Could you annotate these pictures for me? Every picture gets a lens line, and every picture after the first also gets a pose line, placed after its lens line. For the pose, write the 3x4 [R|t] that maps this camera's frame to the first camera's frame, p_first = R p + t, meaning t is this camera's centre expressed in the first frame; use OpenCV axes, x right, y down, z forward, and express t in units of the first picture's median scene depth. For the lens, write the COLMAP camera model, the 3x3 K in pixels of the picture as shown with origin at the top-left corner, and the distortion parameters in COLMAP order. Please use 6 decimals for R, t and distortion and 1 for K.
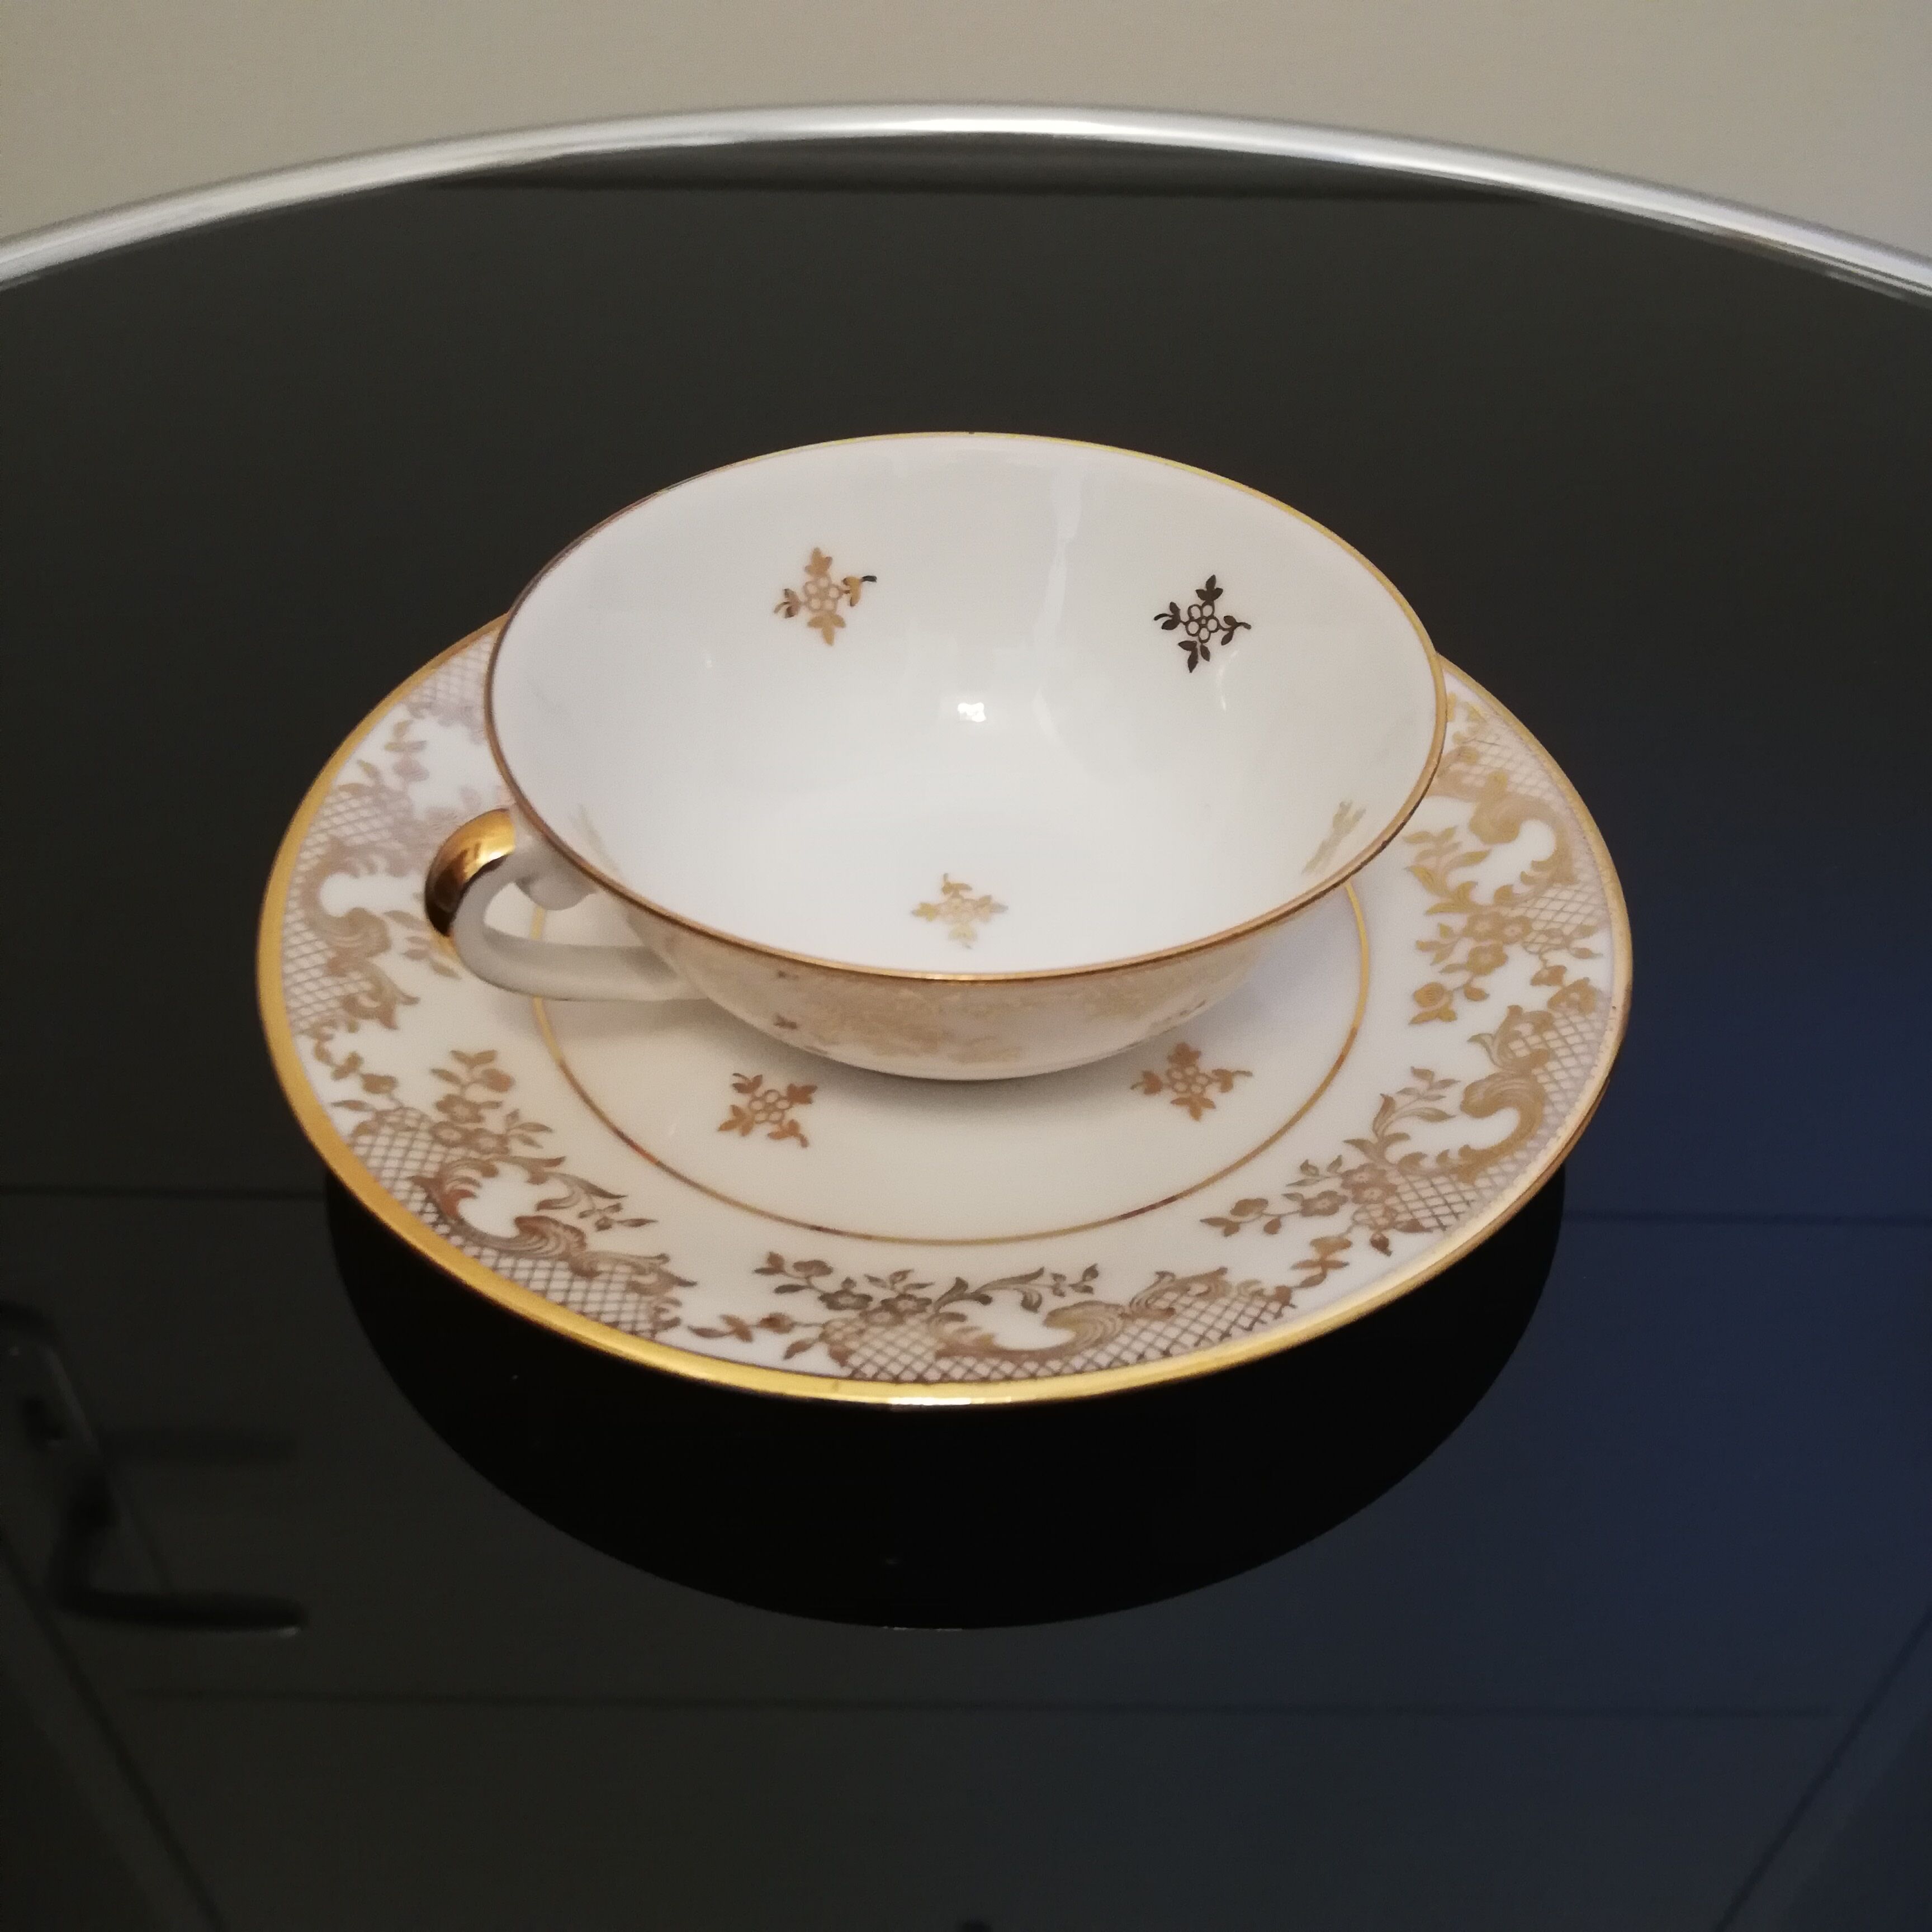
lens RADIAL K [[1992.4, 0, 966.0], [0, 1992.4, 966.0], [0, 0, 1]] dist [0.163705, -0.628167]
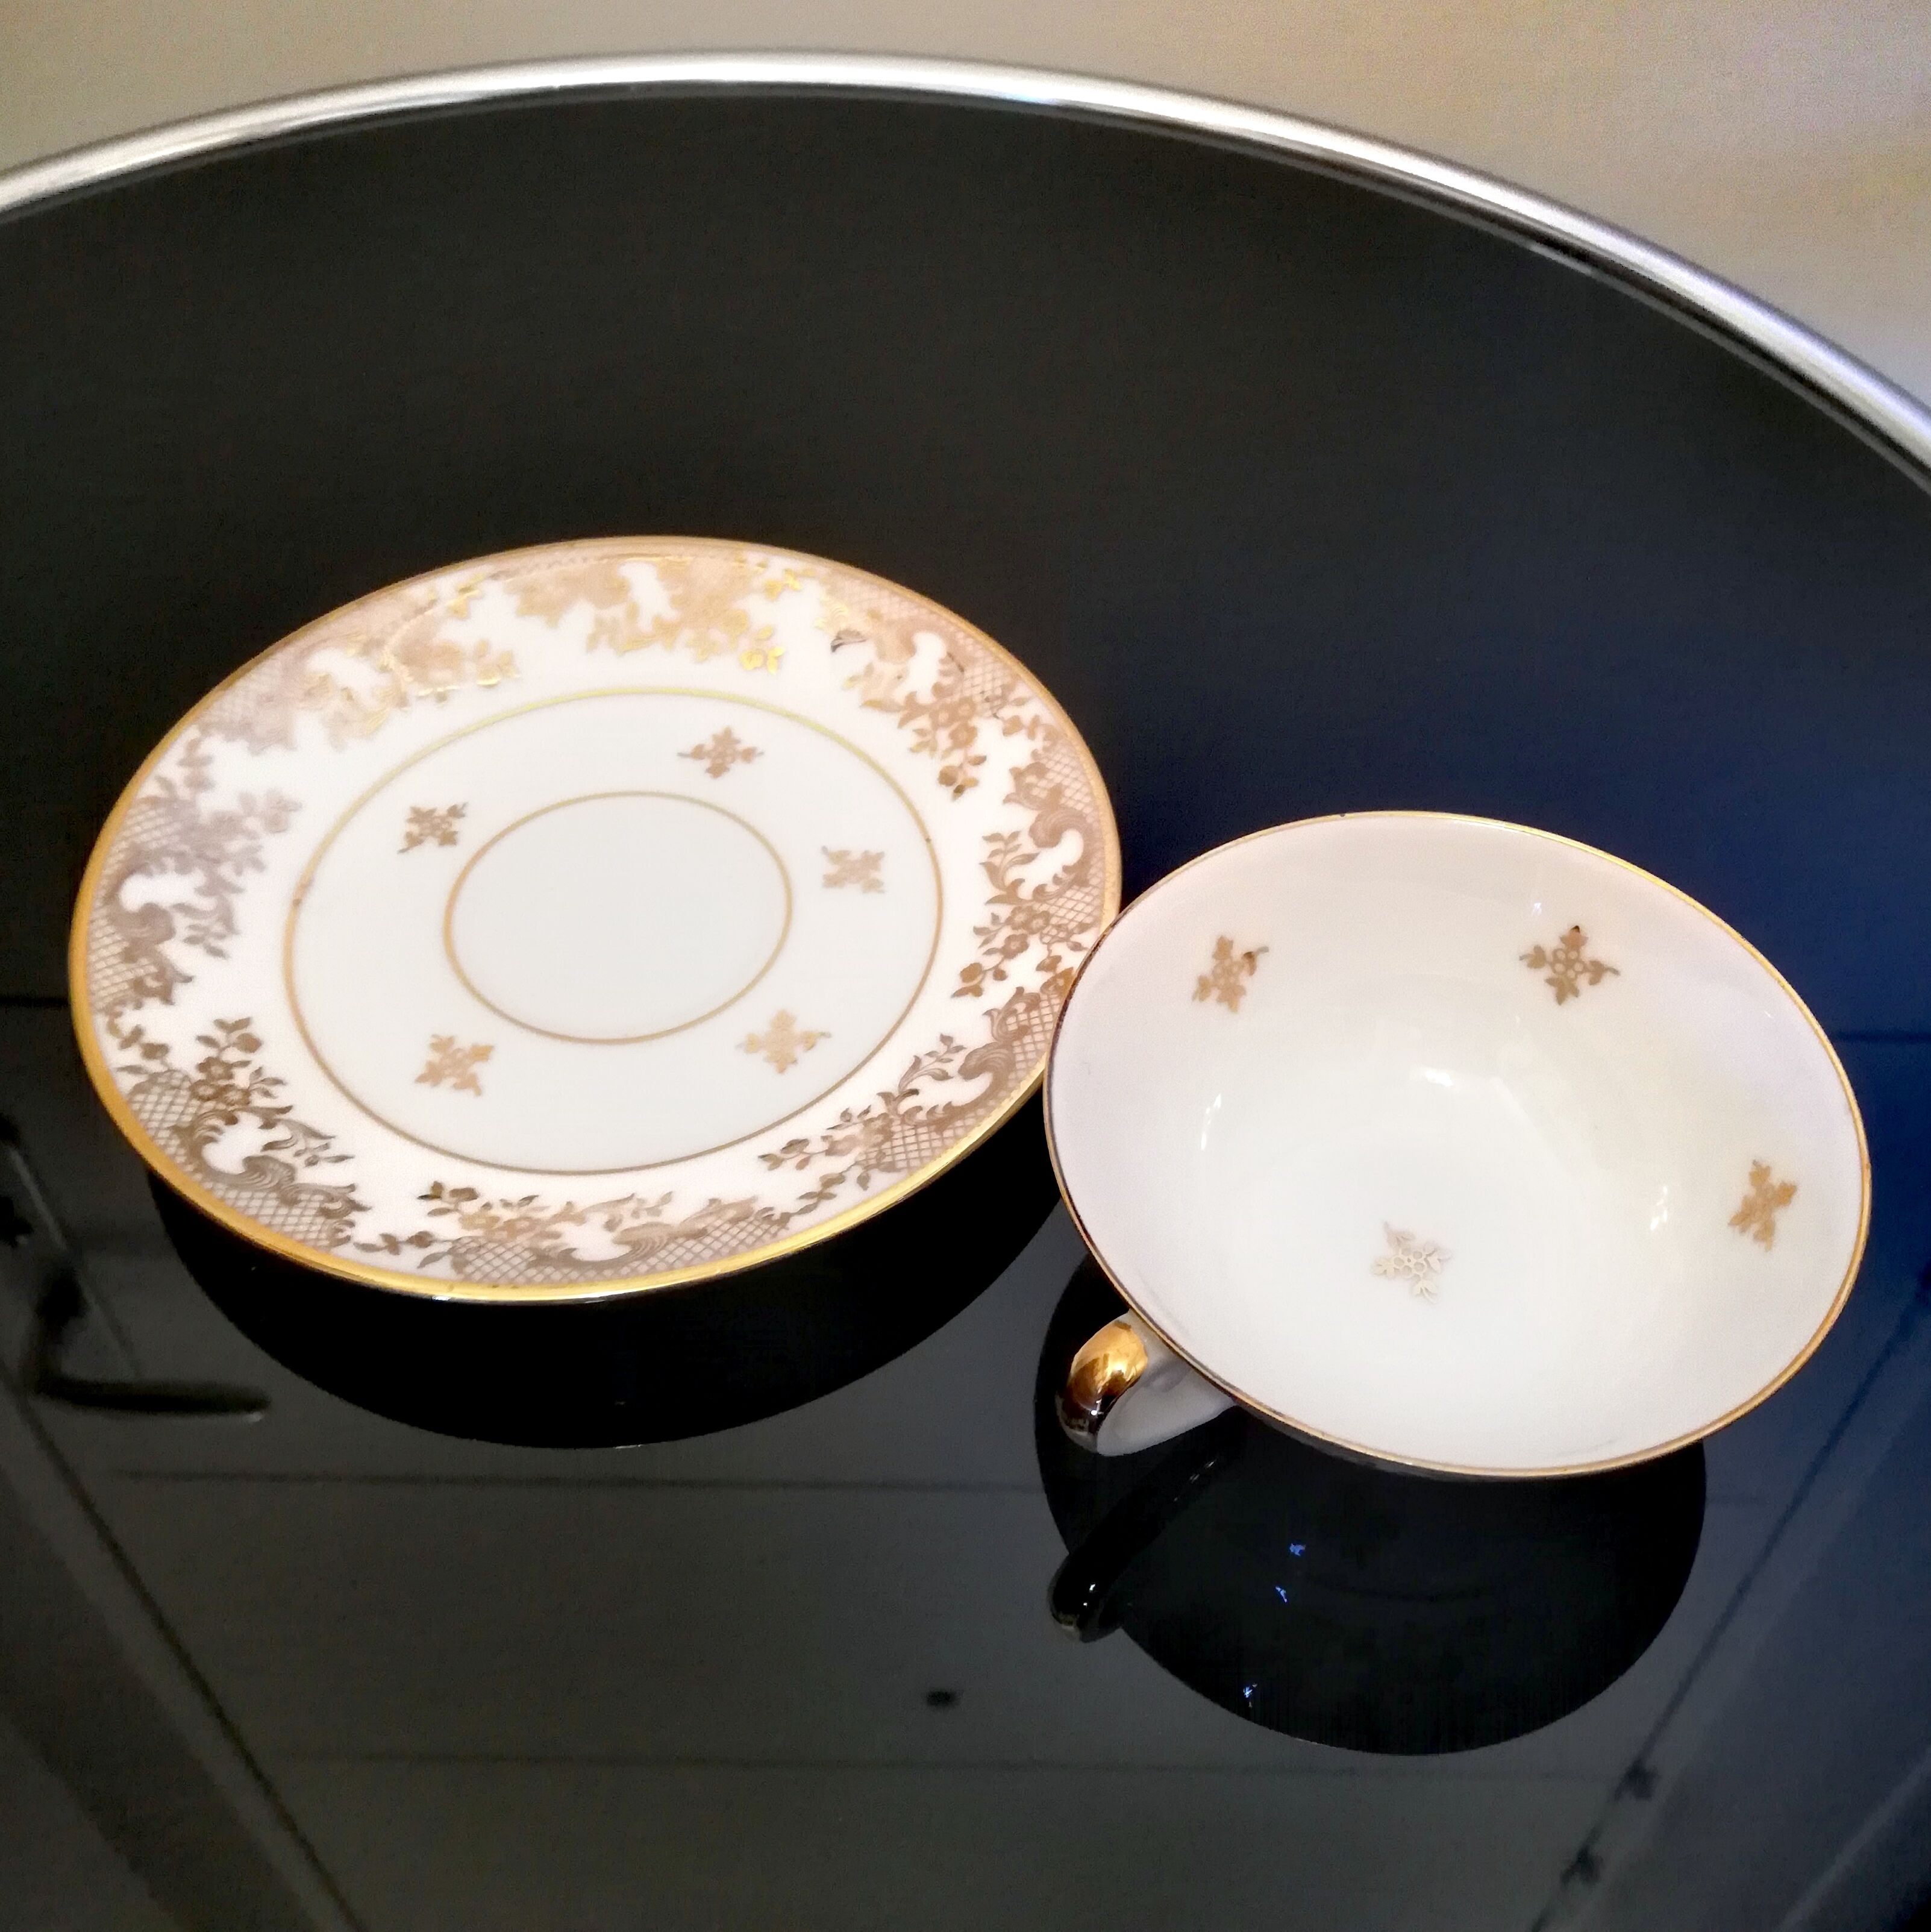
lens RADIAL K [[1992.1, 0, 965.5], [0, 1992.1, 966.0], [0, 0, 1]] dist [0.163705, -0.628167]
pose [[0.999994, 0.003471, -0.000689, 0.253833], [-0.003374, 0.993924, 0.110020, -0.149233], [0.001067, -0.110017, 0.993929, -0.334557]]
